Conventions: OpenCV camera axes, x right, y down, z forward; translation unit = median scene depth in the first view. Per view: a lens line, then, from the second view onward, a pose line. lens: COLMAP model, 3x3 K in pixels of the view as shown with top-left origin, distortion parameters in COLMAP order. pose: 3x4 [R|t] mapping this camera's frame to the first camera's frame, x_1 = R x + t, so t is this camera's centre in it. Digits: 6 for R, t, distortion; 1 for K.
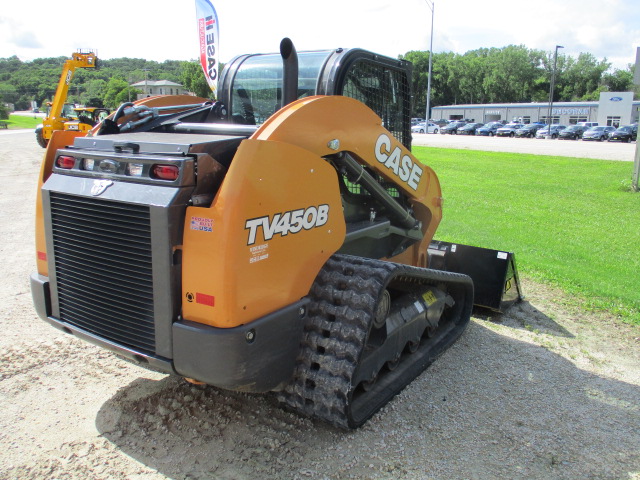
lens RADIAL K [[546.0, 0, 322.4], [0, 546.0, 240.4], [0, 0, 1]] dist [-0.051211, 0.013204]
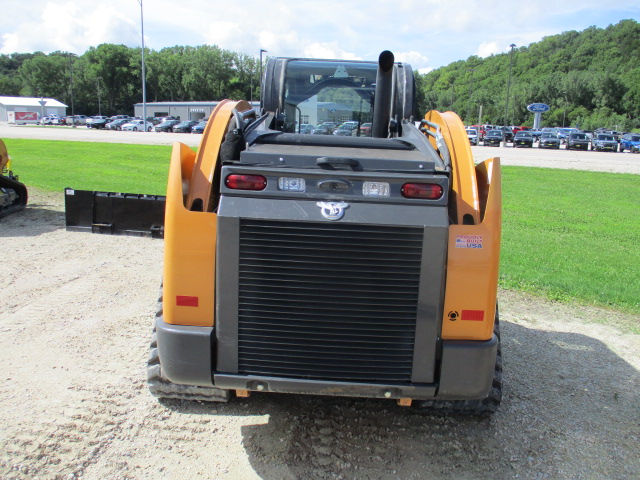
lens RADIAL K [[546.1, 0, 320.0], [0, 546.1, 240.0], [0, 0, 1]] dist [-0.052540, 0.015116]
pose [[0.862623, -0.091077, 0.497581, -0.592180], [0.088844, 0.995646, 0.028218, -0.052464], [-0.497984, 0.019866, 0.866959, 0.165028]]
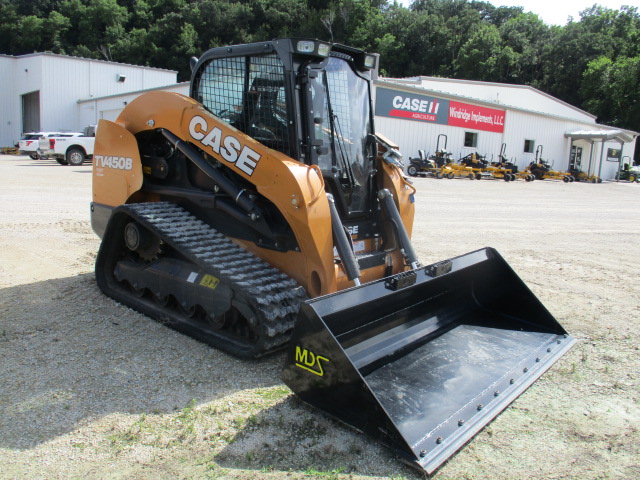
lens RADIAL K [[547.5, 0, 320.0], [0, 547.5, 240.0], [0, 0, 1]] dist [-0.034395, 0.002210]
pose [[-0.148843, 0.139738, -0.978938, 1.206369], [-0.248624, 0.952876, 0.173820, -0.198389], [0.957096, 0.269259, -0.107087, 1.376213]]
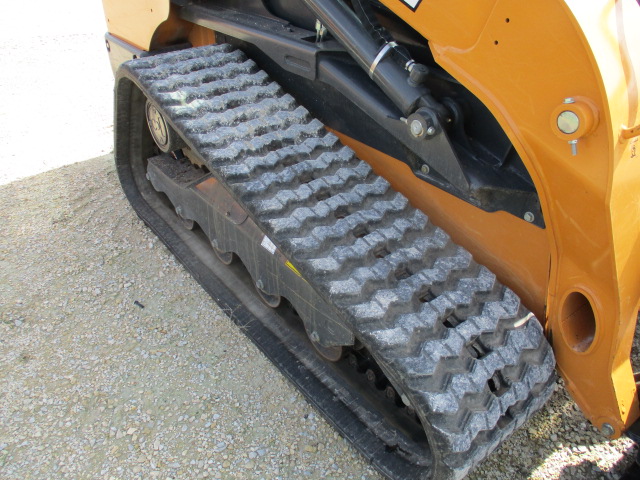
lens RADIAL K [[546.1, 0, 320.0], [0, 546.1, 240.0], [0, 0, 1]] dist [-0.052540, 0.015116]
pose [[-0.344711, 0.494962, -0.797614, 0.546734], [-0.190136, 0.795264, 0.575676, -0.172011], [0.919251, 0.350097, -0.180026, 1.158385]]
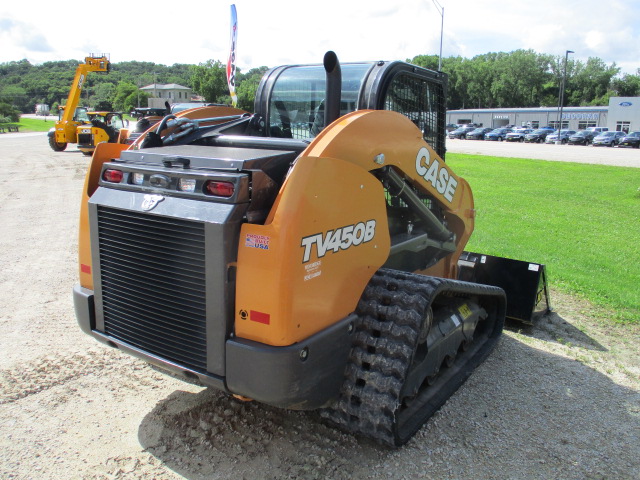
lens RADIAL K [[546.1, 0, 320.0], [0, 546.1, 240.0], [0, 0, 1]] dist [-0.052540, 0.015116]
pose [[0.999853, 0.006891, -0.015685, -0.056953], [-0.007004, 0.999950, -0.007164, -0.016228], [0.015635, 0.007272, 0.999851, 0.004687]]
